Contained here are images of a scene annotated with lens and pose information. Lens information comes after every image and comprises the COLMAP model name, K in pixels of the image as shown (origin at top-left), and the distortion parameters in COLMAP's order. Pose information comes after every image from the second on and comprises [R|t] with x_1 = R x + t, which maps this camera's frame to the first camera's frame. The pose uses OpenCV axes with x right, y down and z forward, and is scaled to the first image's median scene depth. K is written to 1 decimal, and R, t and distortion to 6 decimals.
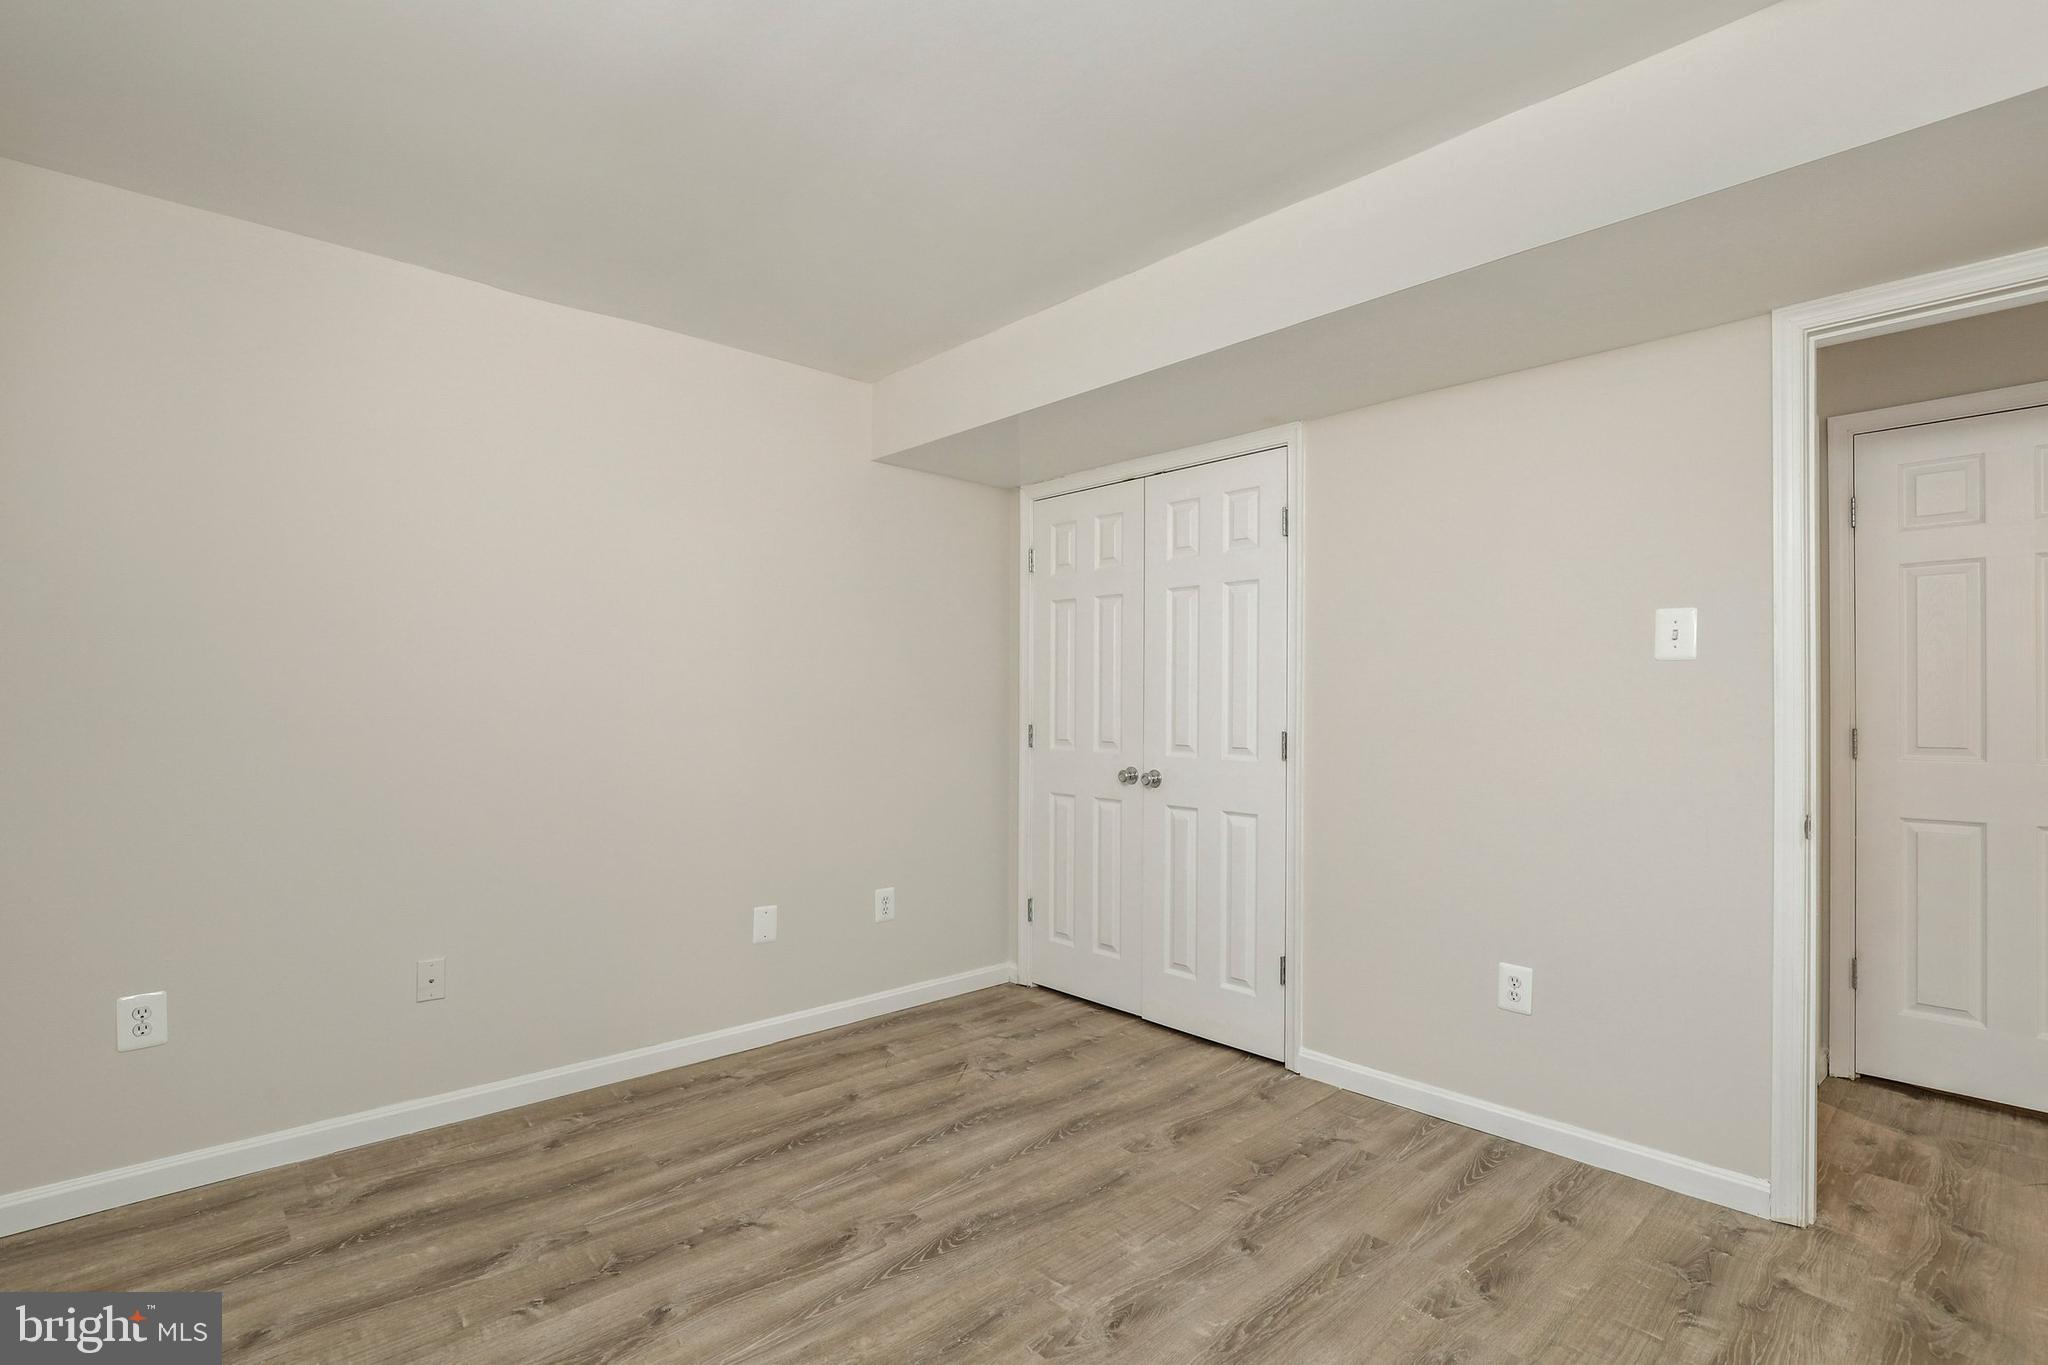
lens RADIAL K [[953.5, 0, 1028.7], [0, 953.5, 697.6], [0, 0, 1]] dist [-0.021405, 0.004094]
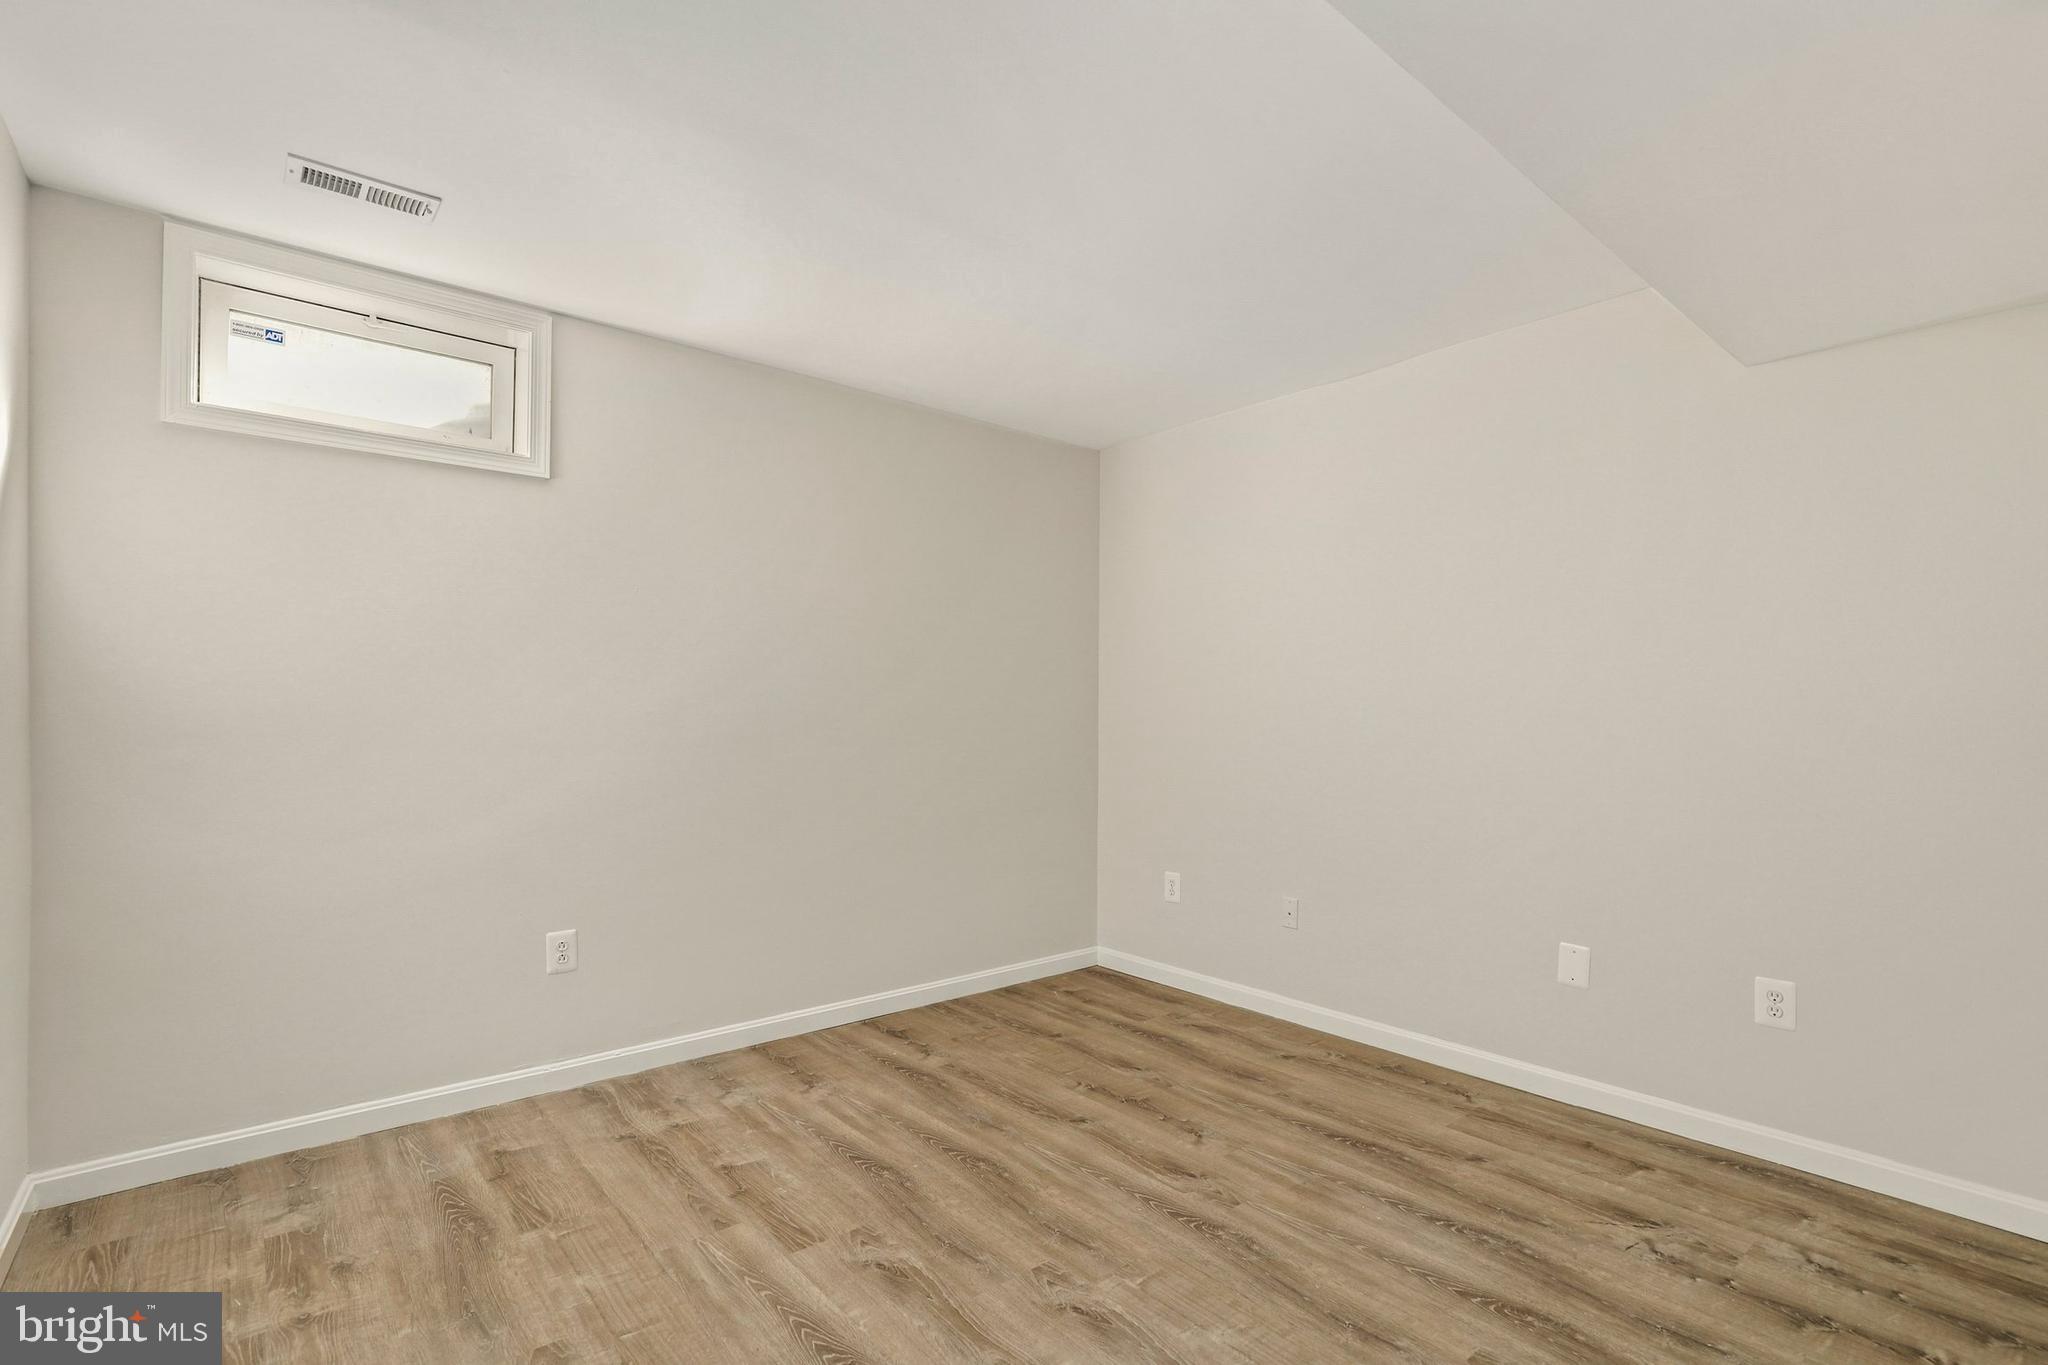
lens RADIAL K [[953.5, 0, 1009.2], [0, 953.5, 687.5], [0, 0, 1]] dist [-0.021405, 0.004094]
pose [[-0.047096, -0.024004, -0.998602, 0.810621], [0.003454, 0.999701, -0.024194, 0.004421], [0.998884, -0.004588, -0.046999, 0.690257]]
